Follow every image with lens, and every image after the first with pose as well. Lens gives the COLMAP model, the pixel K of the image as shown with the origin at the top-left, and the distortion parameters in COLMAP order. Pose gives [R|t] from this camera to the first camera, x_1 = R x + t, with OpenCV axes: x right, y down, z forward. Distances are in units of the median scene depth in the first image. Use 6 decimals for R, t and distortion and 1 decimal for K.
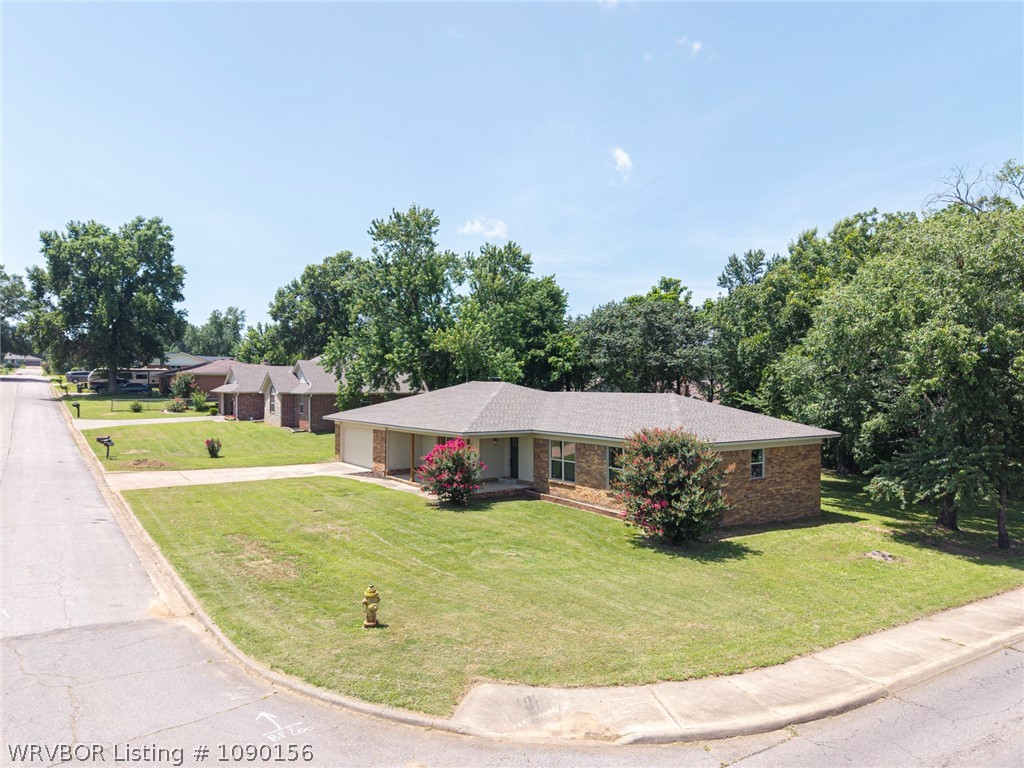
lens RADIAL K [[667.6, 0, 512.0], [0, 667.6, 384.0], [0, 0, 1]] dist [0.004046, 0.001228]
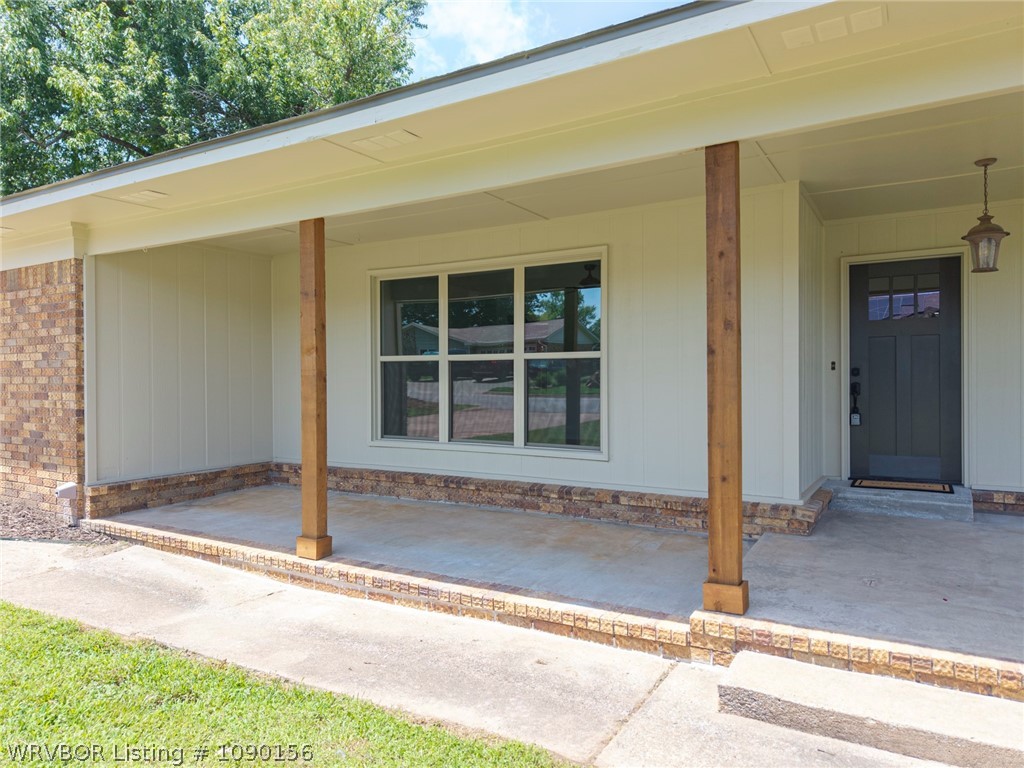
lens RADIAL K [[667.6, 0, 512.0], [0, 667.6, 384.0], [0, 0, 1]] dist [0.004046, 0.001228]
pose [[0.896749, -0.002724, 0.442531, -0.171775], [-0.003990, 0.999891, 0.014239, 0.102999], [-0.442521, -0.014534, 0.896640, 0.824675]]
